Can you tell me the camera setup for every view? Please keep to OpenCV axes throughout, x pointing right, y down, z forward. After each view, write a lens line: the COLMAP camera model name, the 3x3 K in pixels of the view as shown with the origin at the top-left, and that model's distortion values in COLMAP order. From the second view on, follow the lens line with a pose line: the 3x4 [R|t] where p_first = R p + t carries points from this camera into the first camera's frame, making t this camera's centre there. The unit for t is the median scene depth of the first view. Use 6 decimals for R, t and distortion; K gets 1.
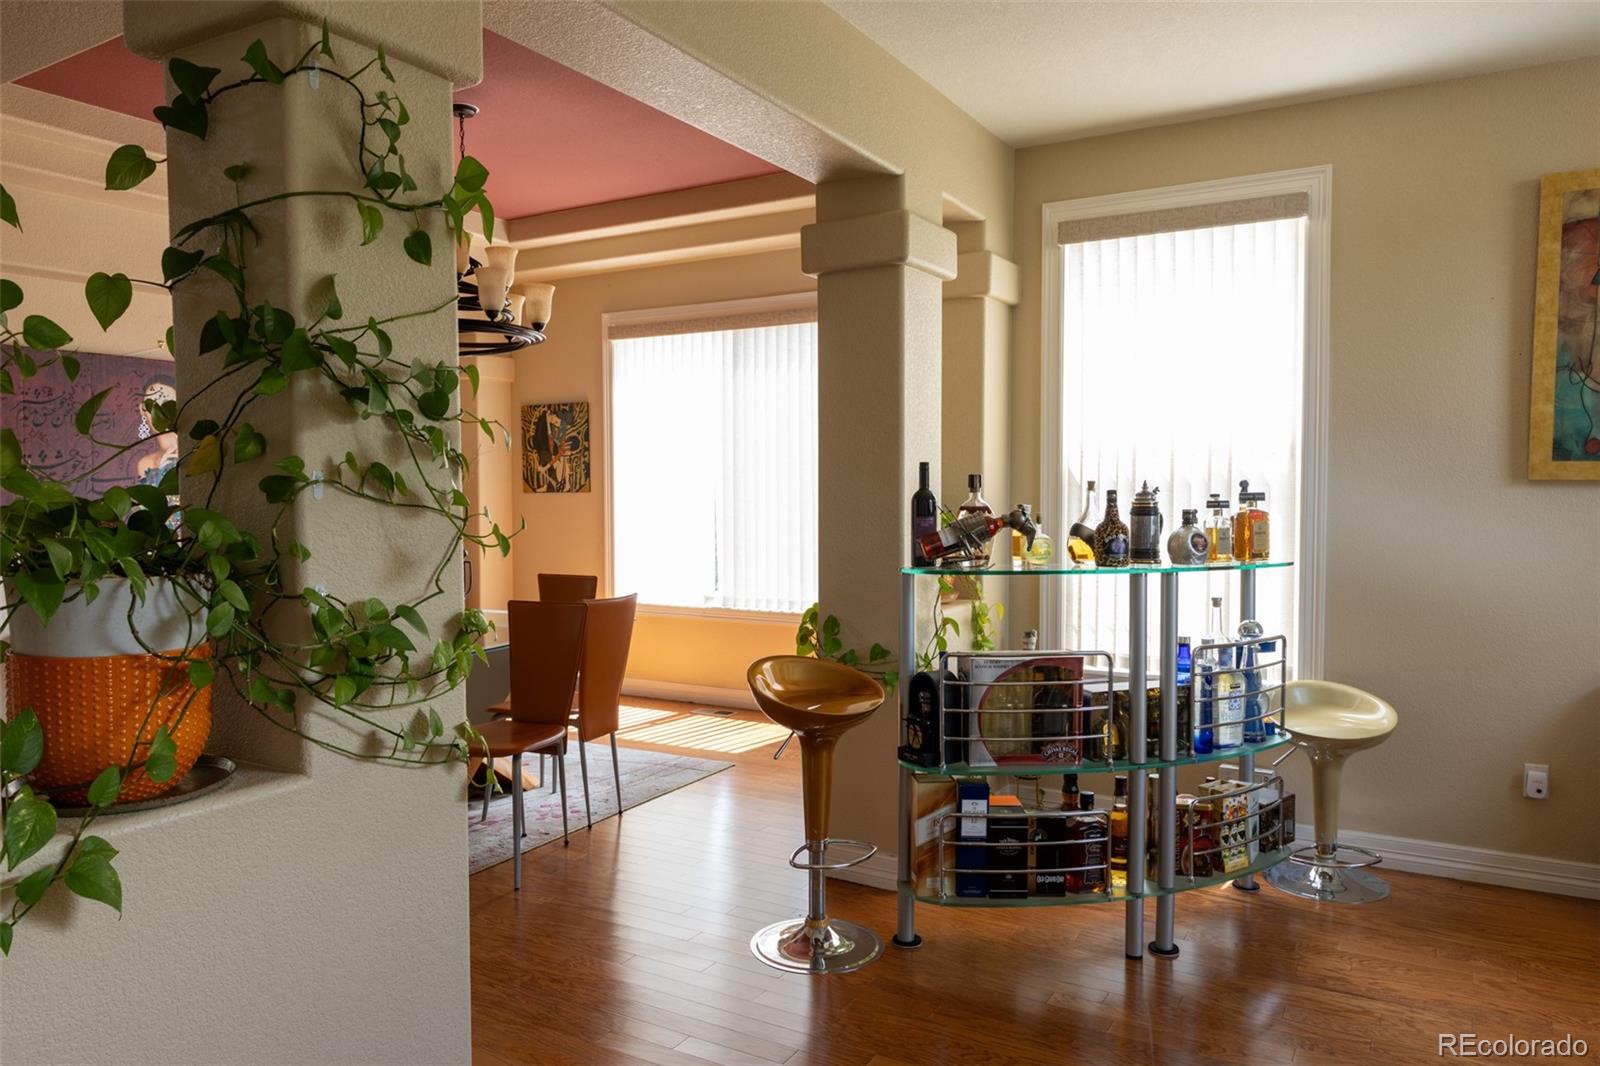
lens RADIAL K [[1097.4, 0, 799.9], [0, 1097.4, 539.6], [0, 0, 1]] dist [0.008764, 0.002804]
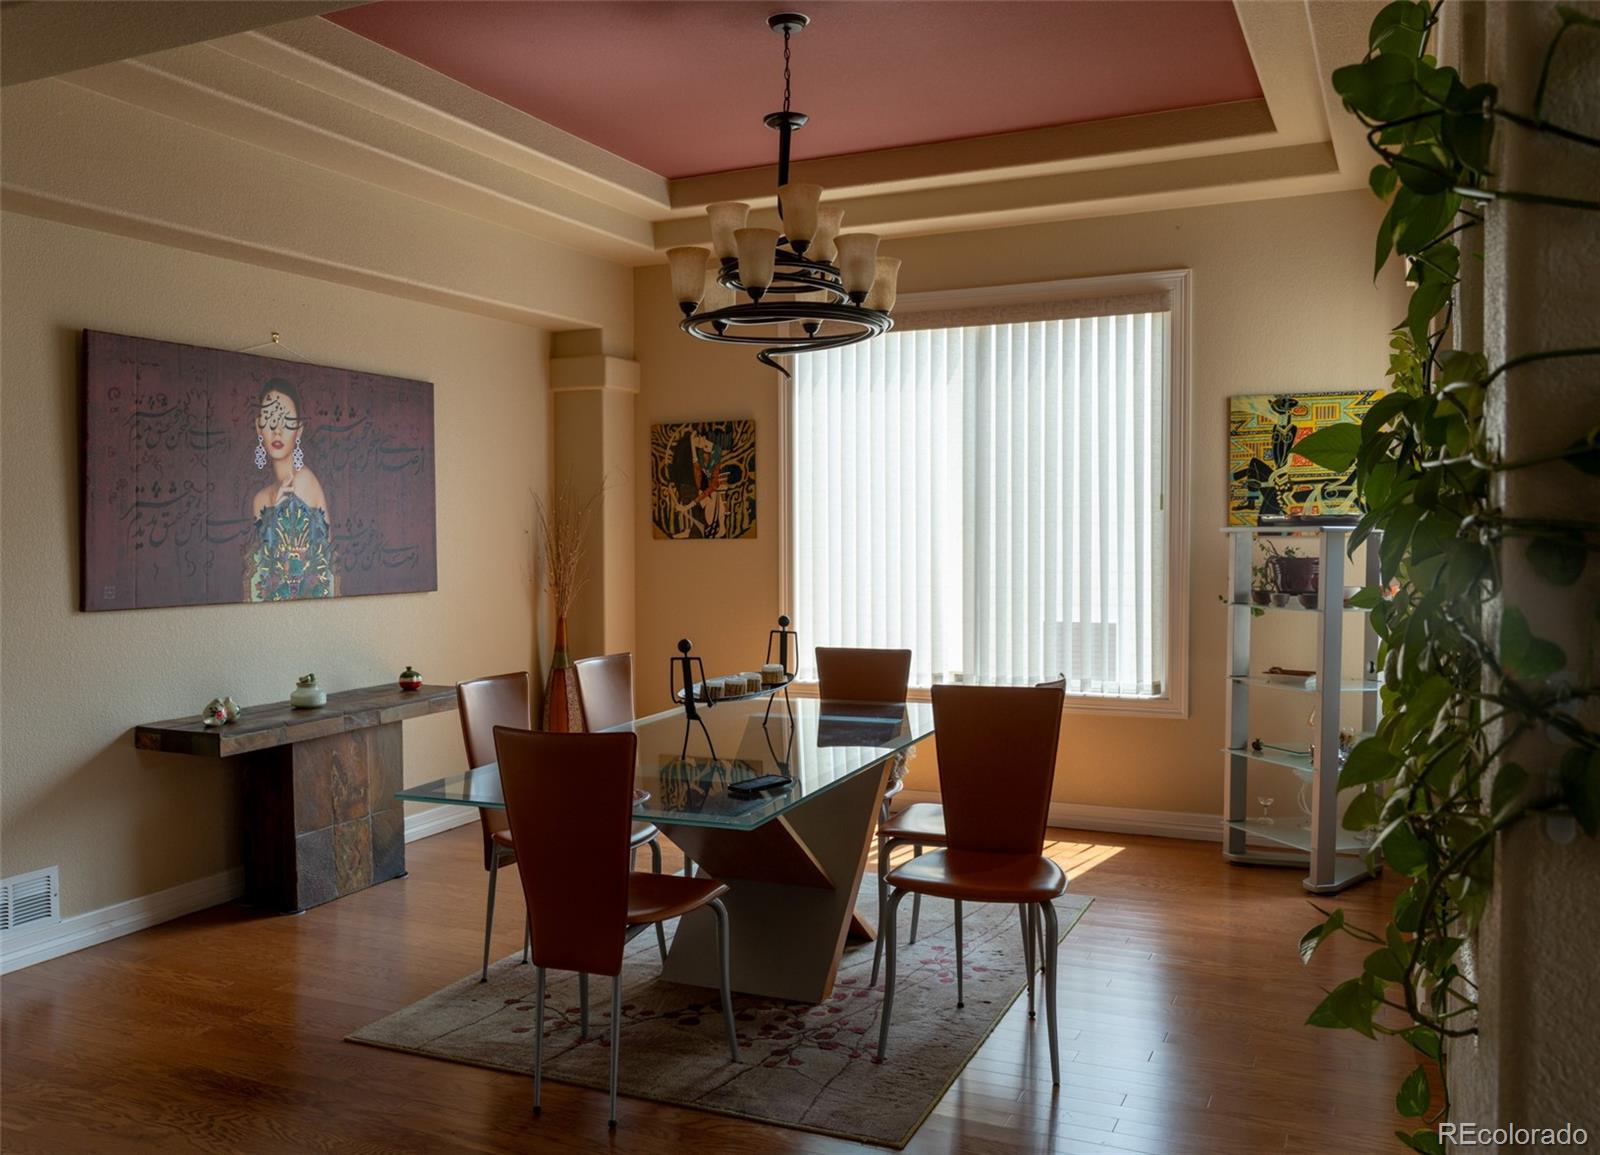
lens RADIAL K [[1343.1, 0, 800.3], [0, 1343.1, 572.7], [0, 0, 1]] dist [-0.003046, 0.001014]
pose [[0.999069, 0.000773, 0.043130, -0.200277], [-0.000108, 0.999881, -0.015418, -0.005360], [-0.043137, 0.015399, 0.998950, 0.071670]]
